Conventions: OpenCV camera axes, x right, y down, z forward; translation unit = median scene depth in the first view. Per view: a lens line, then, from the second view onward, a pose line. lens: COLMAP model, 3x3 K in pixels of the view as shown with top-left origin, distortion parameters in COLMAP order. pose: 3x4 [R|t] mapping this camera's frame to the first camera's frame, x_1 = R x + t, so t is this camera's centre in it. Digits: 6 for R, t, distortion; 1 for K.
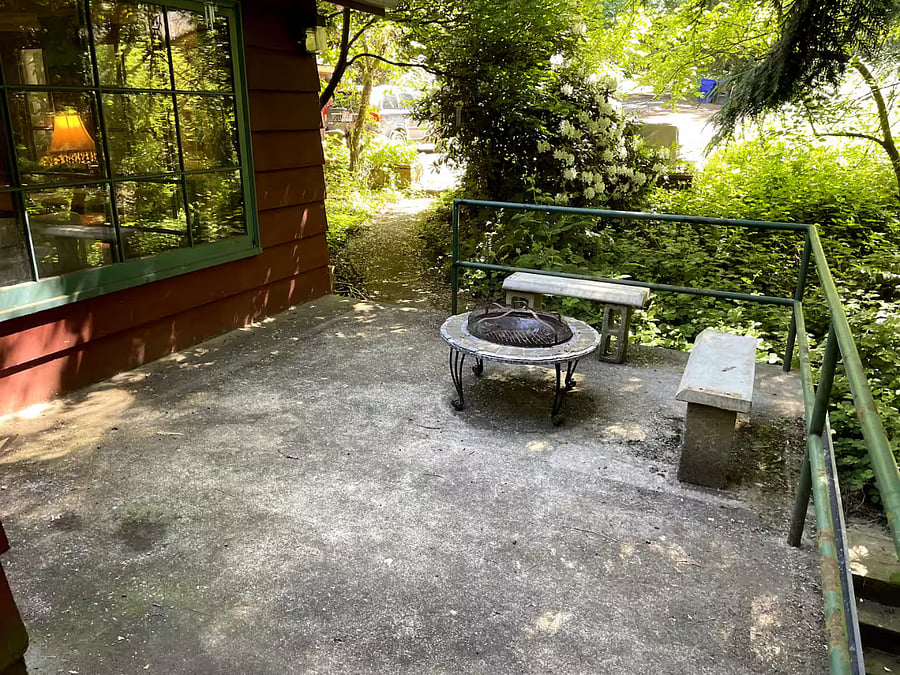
lens RADIAL K [[650.3, 0, 448.8], [0, 650.3, 326.0], [0, 0, 1]] dist [0.081125, -0.097425]
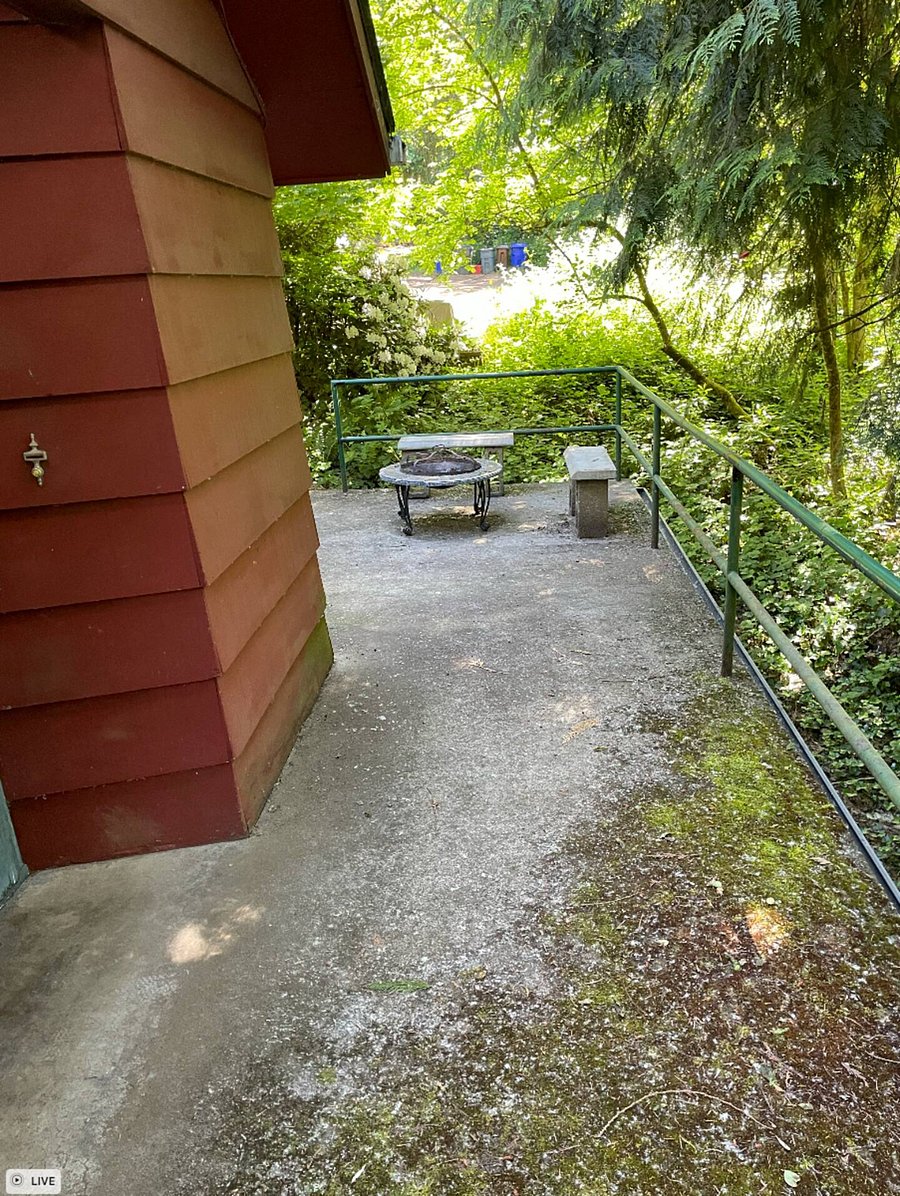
lens RADIAL K [[864.1, 0, 450.0], [0, 864.1, 598.0], [0, 0, 1]] dist [0.081125, -0.097425]
pose [[0.928706, -0.187993, 0.319631, -0.224938], [0.181578, 0.982102, 0.050046, 0.084691], [-0.323319, 0.011560, 0.946219, -0.296837]]
